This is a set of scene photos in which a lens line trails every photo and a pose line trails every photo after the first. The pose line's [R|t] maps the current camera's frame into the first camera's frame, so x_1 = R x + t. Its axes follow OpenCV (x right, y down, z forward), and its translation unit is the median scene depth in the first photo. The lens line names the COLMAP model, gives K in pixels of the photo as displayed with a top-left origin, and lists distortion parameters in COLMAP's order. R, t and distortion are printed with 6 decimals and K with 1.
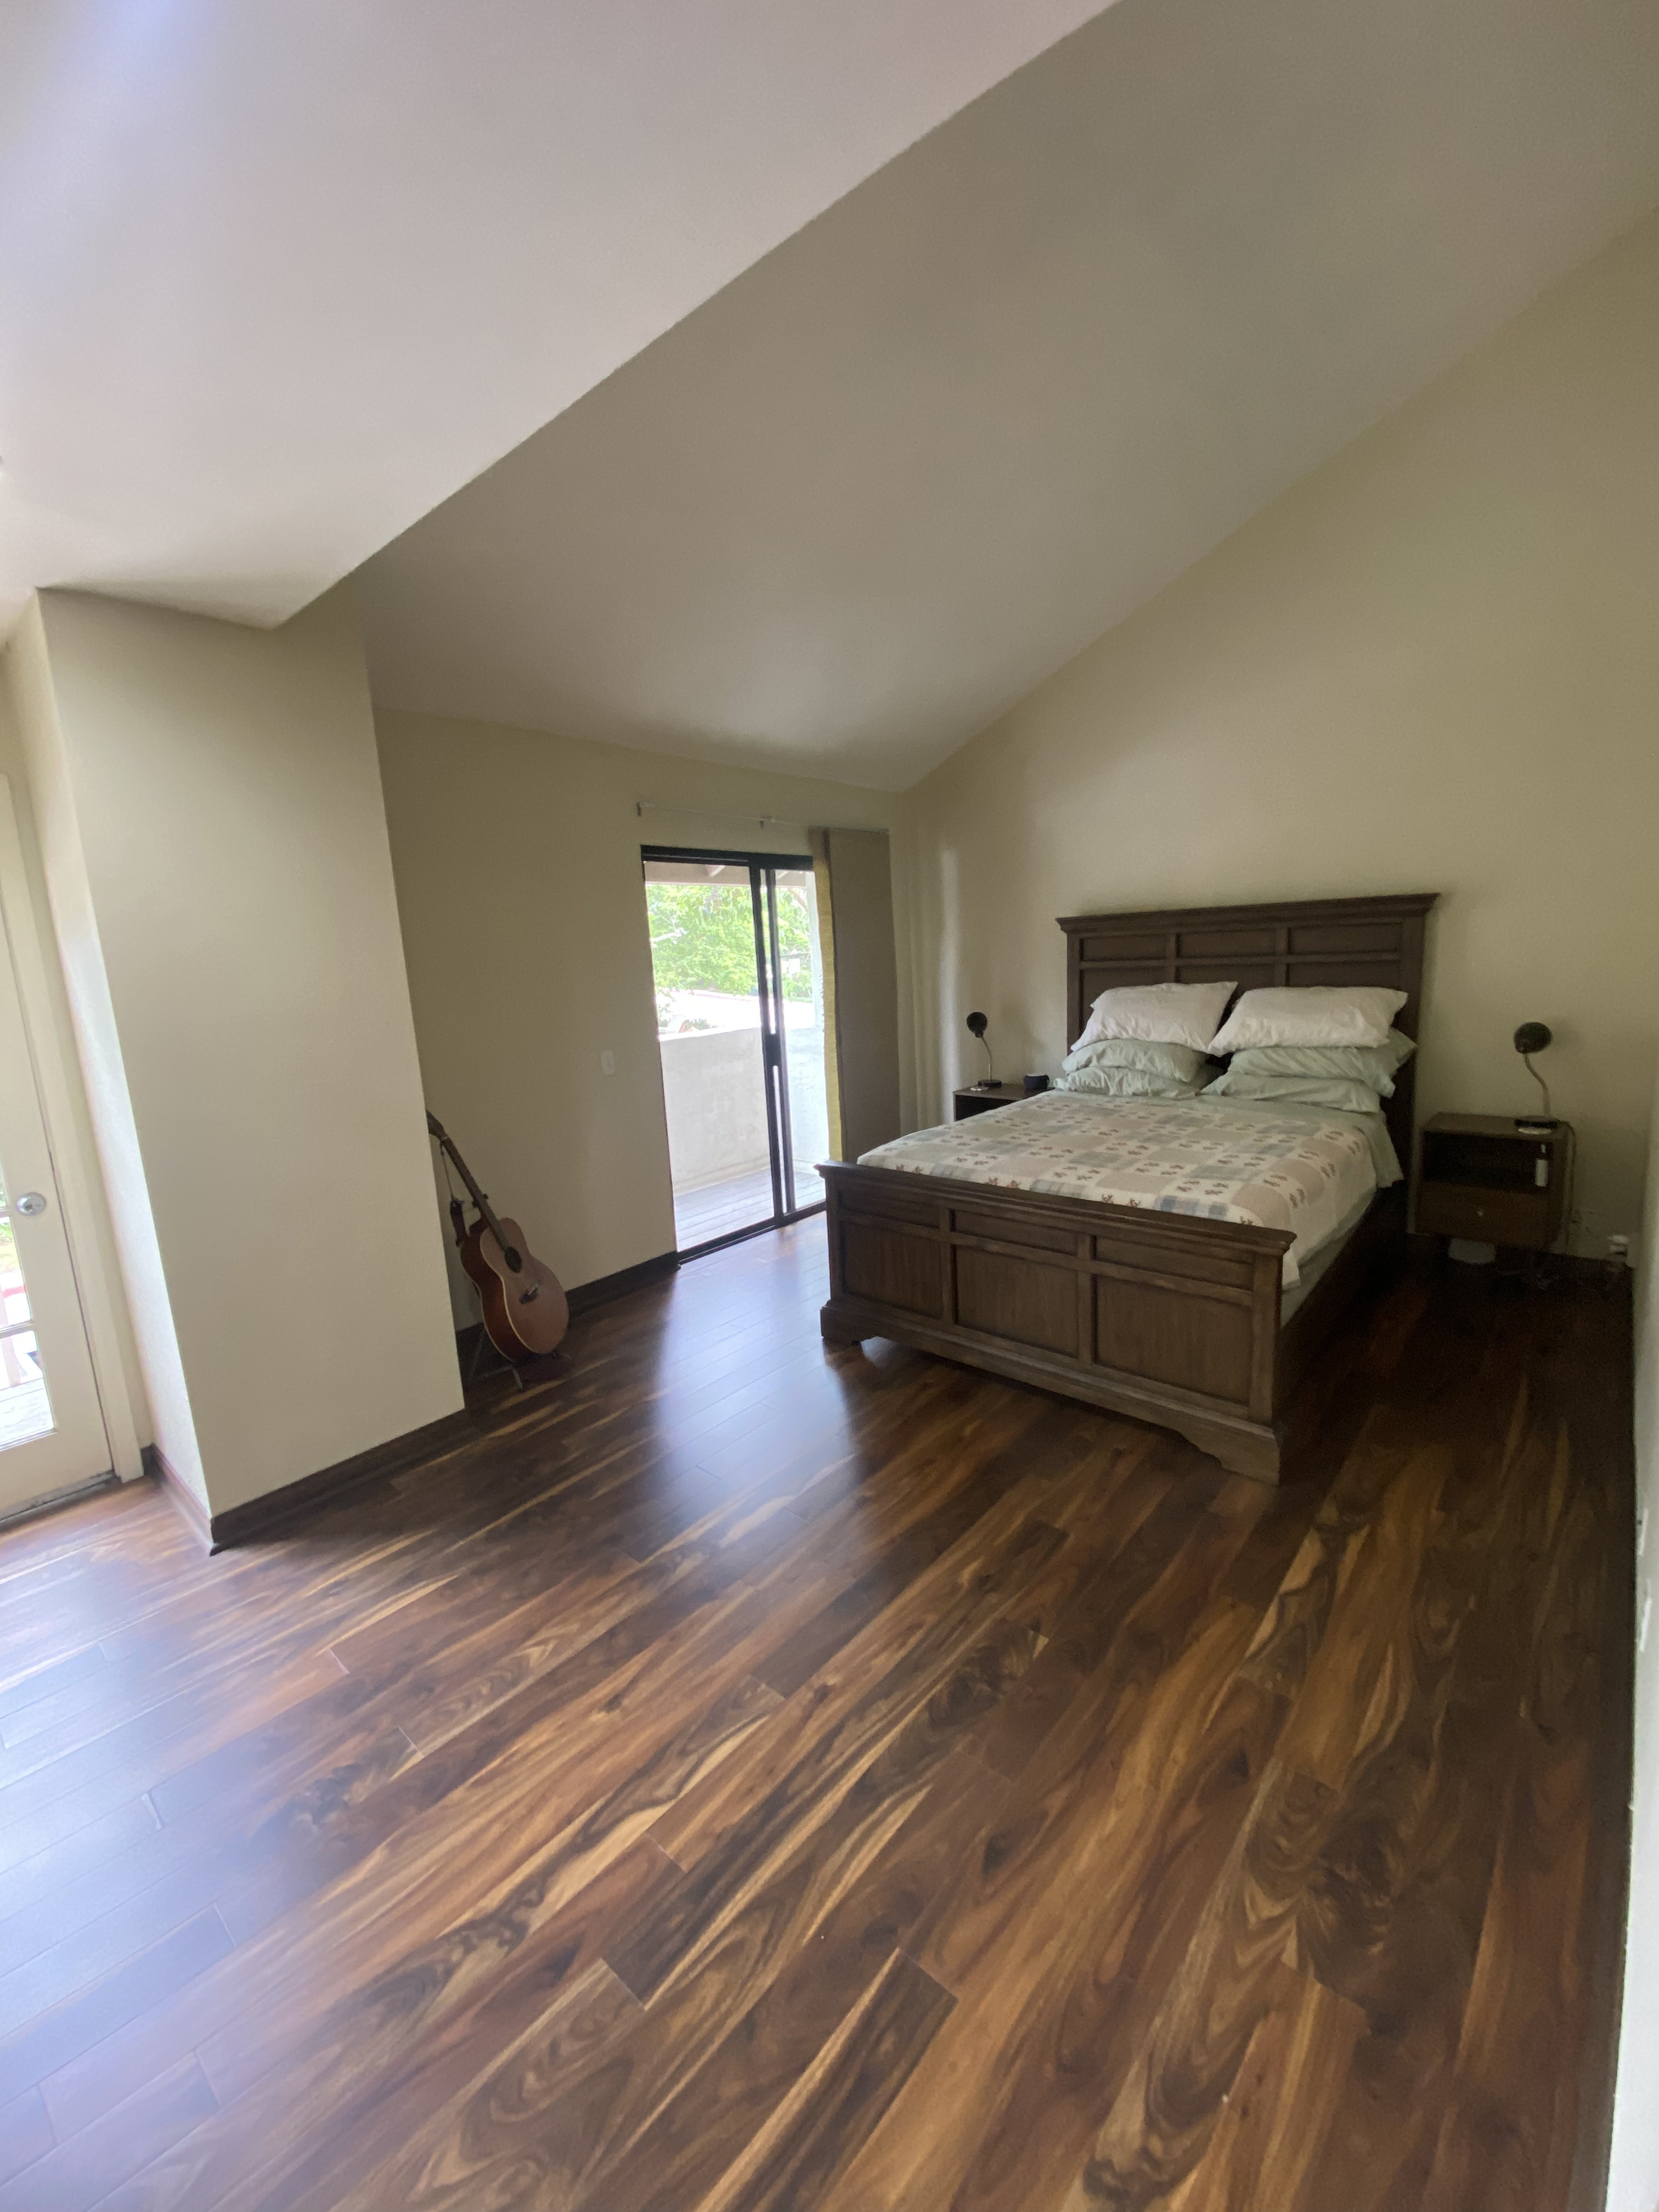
lens RADIAL K [[894.3, 0, 819.9], [0, 894.3, 1103.8], [0, 0, 1]] dist [0.015888, -0.018192]
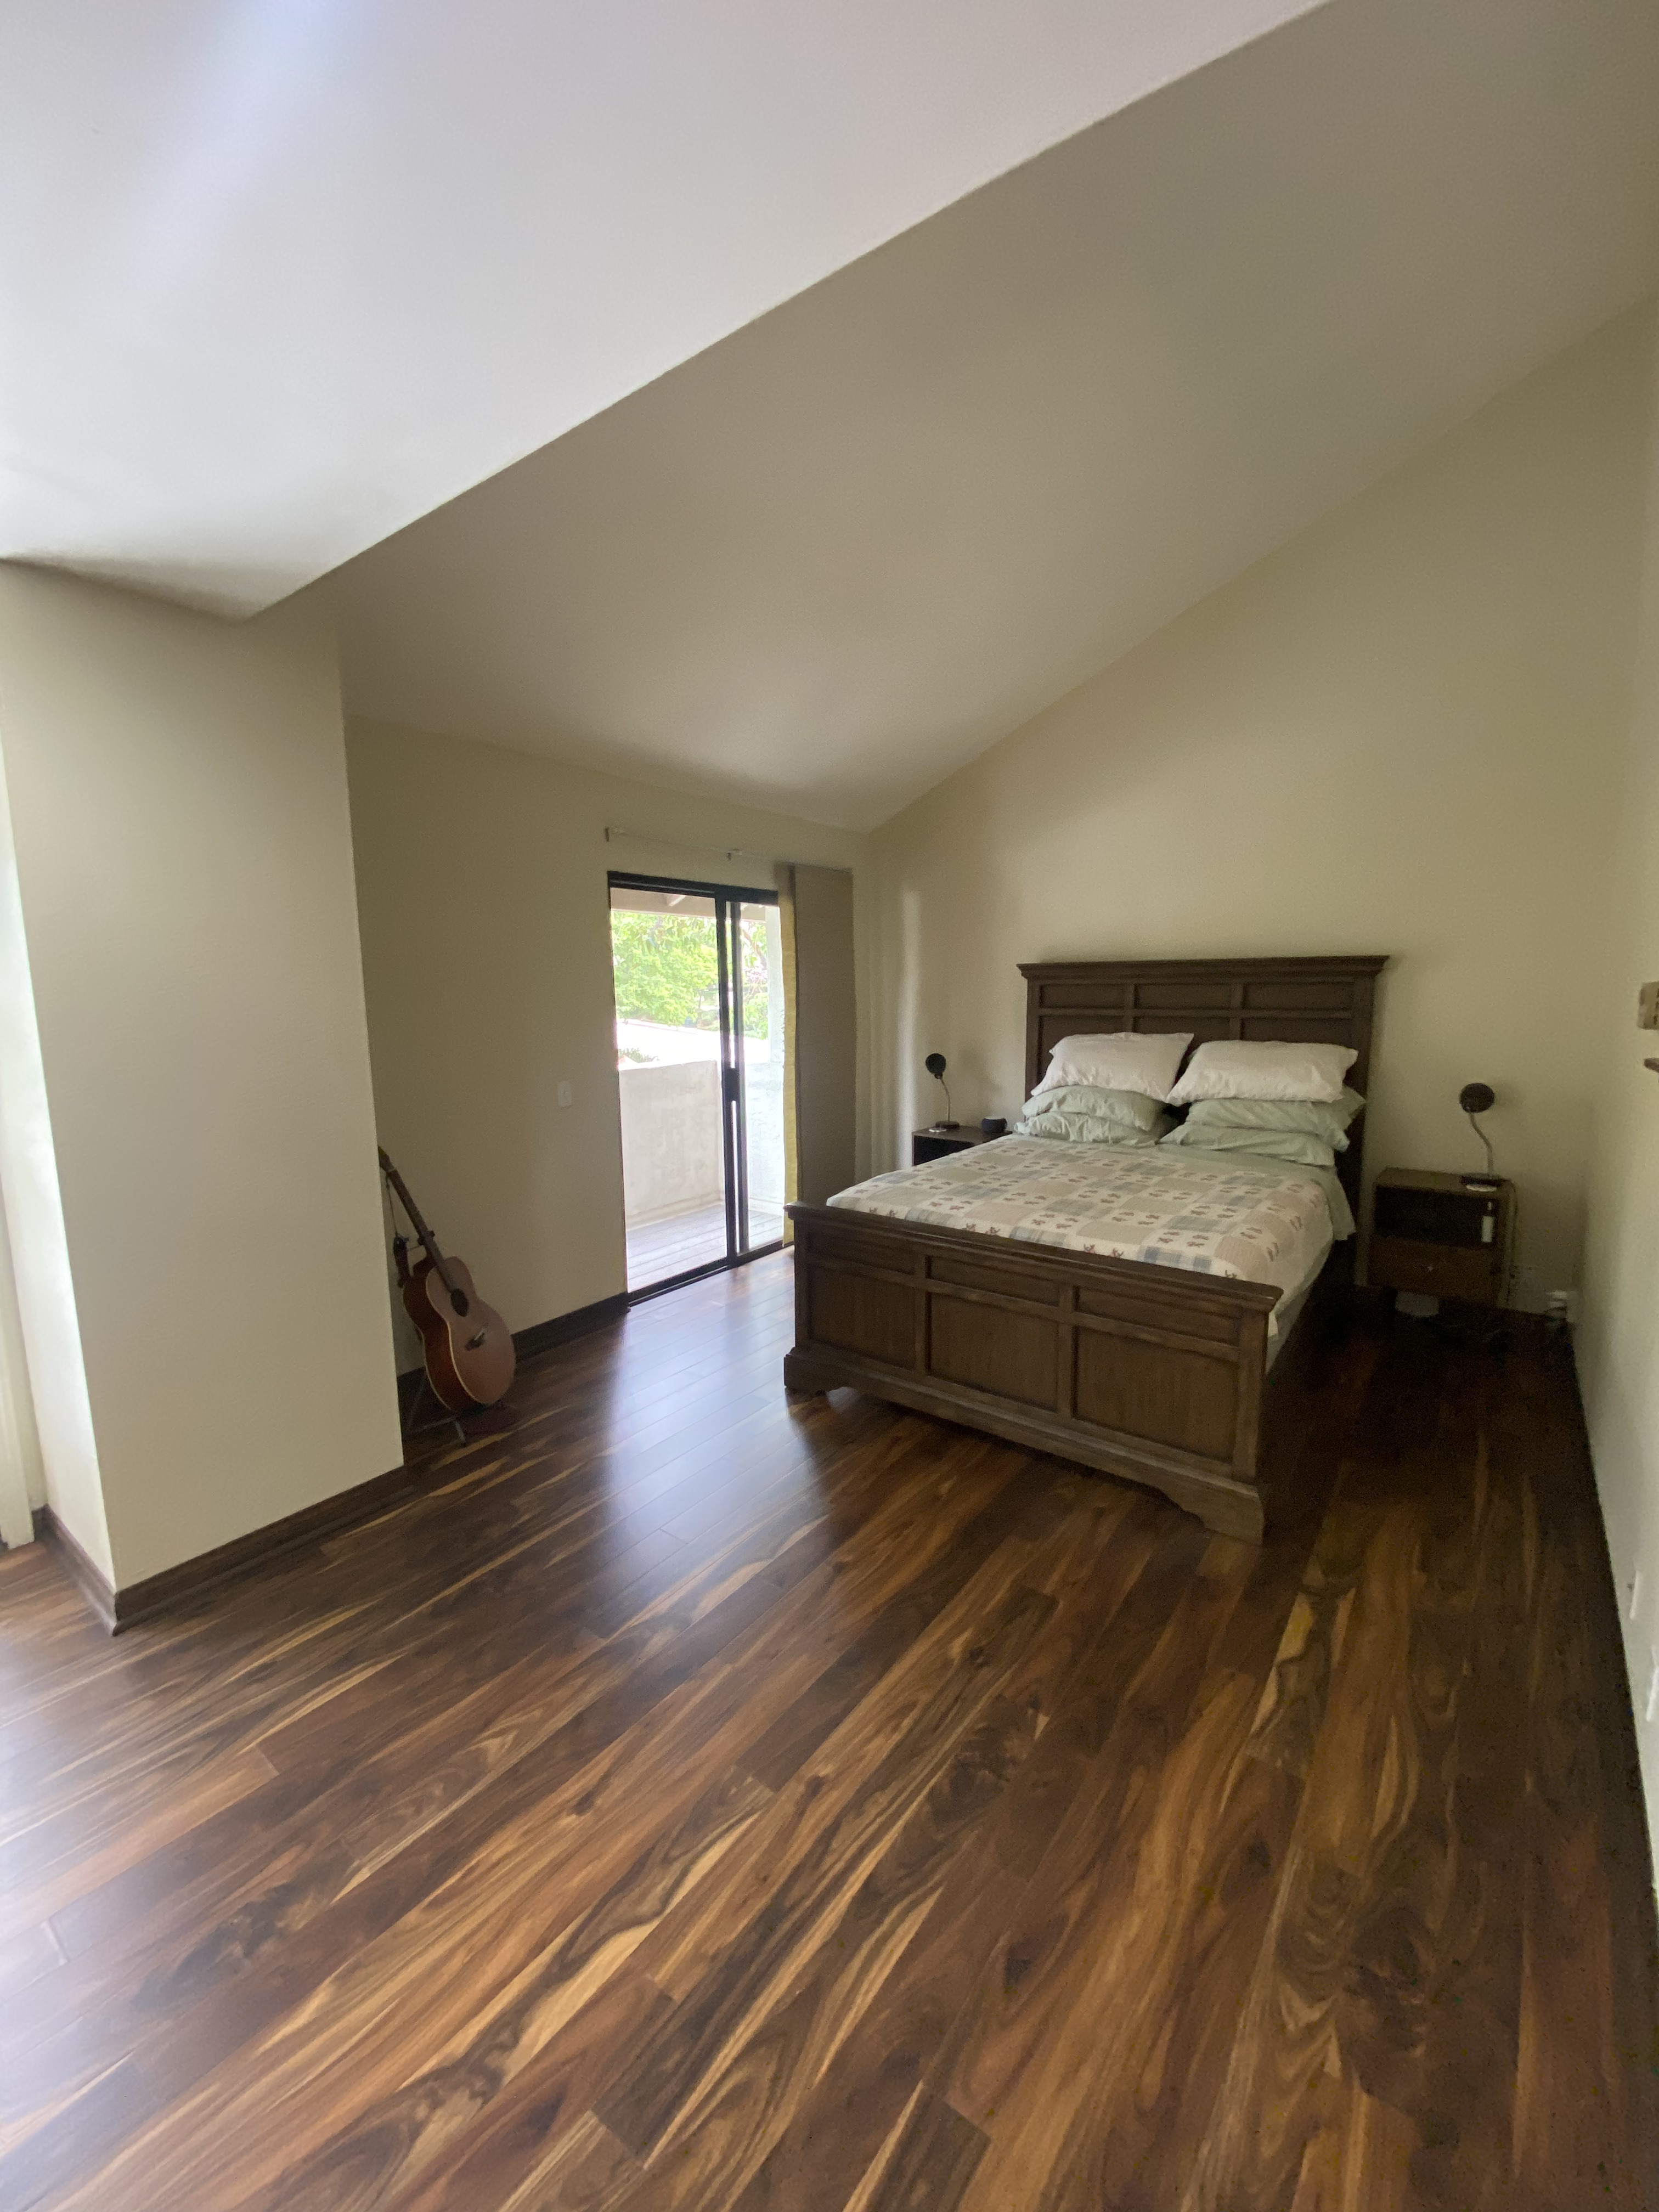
lens RADIAL K [[894.3, 0, 819.6], [0, 894.3, 1102.9], [0, 0, 1]] dist [0.015888, -0.018192]
pose [[0.996386, 0.030288, 0.079357, -0.051848], [-0.027067, 0.998778, -0.041357, -0.004977], [-0.080513, 0.039059, 0.995988, 0.030641]]
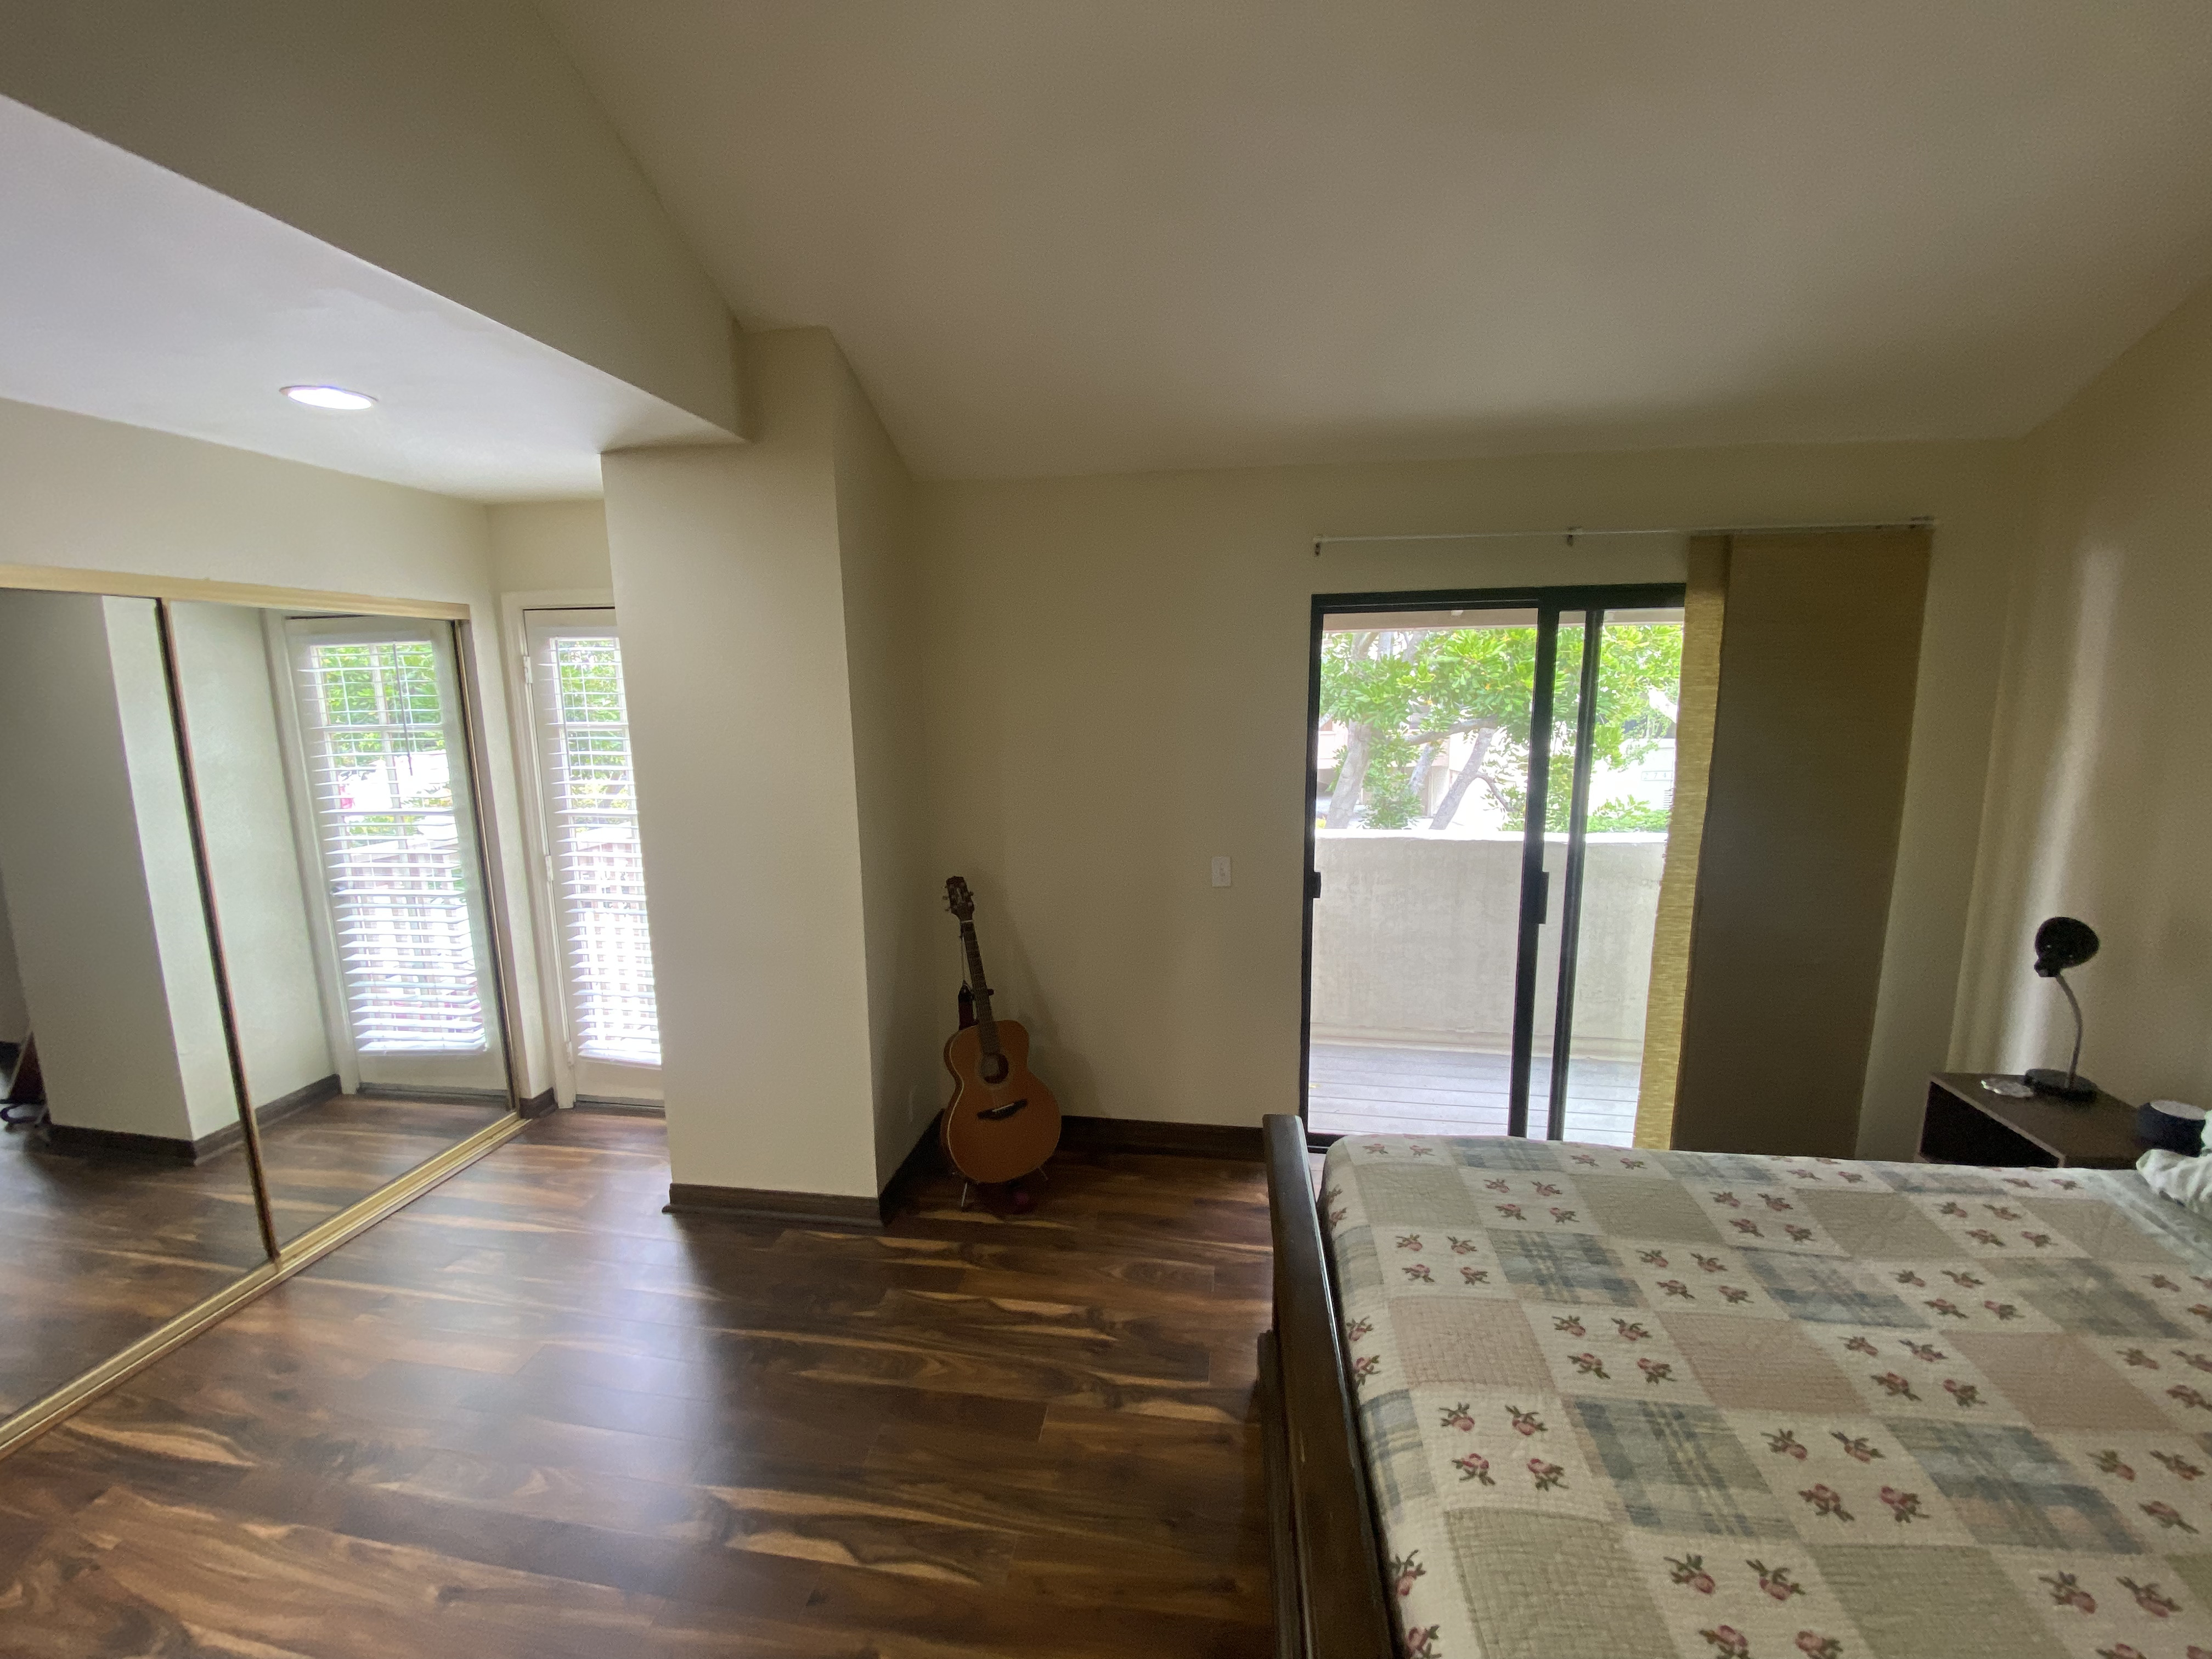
lens RADIAL K [[894.3, 0, 1090.8], [0, 894.3, 832.2], [0, 0, 1]] dist [0.015888, -0.018192]
pose [[0.536738, 0.181586, -0.823977, 0.445028], [-0.158565, 0.980875, 0.112874, -0.193351], [0.828715, 0.070070, 0.555267, 0.585100]]
